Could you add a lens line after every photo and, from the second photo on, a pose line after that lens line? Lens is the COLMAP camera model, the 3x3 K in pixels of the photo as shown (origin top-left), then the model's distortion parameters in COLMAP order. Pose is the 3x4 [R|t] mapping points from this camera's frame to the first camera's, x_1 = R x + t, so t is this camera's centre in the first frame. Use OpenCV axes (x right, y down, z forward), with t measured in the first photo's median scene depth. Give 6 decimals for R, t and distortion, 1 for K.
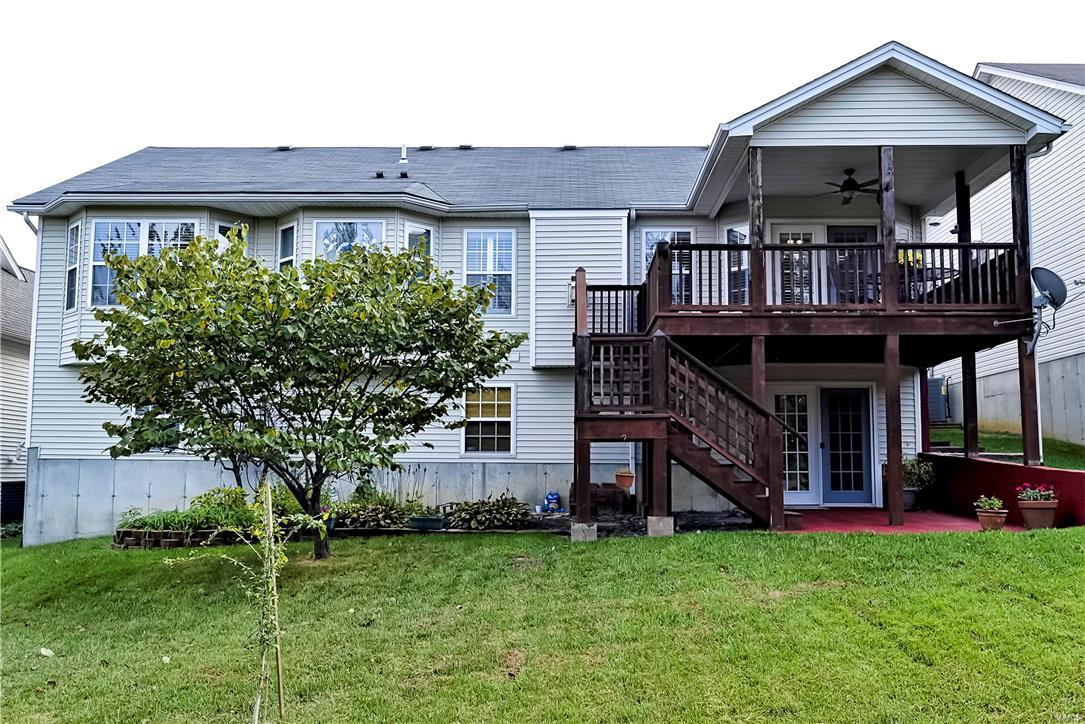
lens RADIAL K [[1125.4, 0, 542.5], [0, 1125.4, 362.0], [0, 0, 1]] dist [-0.004473, 0.013078]
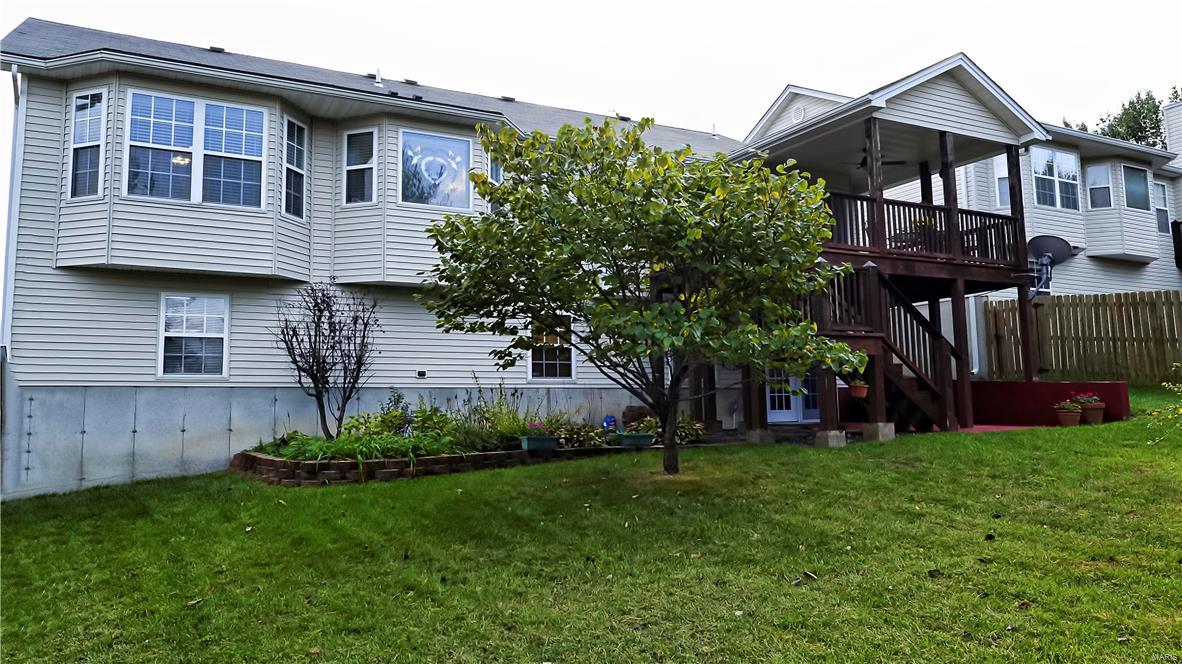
lens RADIAL K [[946.9, 0, 592.4], [0, 946.9, 307.4], [0, 0, 1]] dist [-0.004285, -0.001355]
pose [[0.840480, 0.042942, 0.540139, -0.488660], [-0.028790, 0.998986, -0.034622, 0.045036], [-0.541078, 0.013548, 0.840864, 0.254183]]
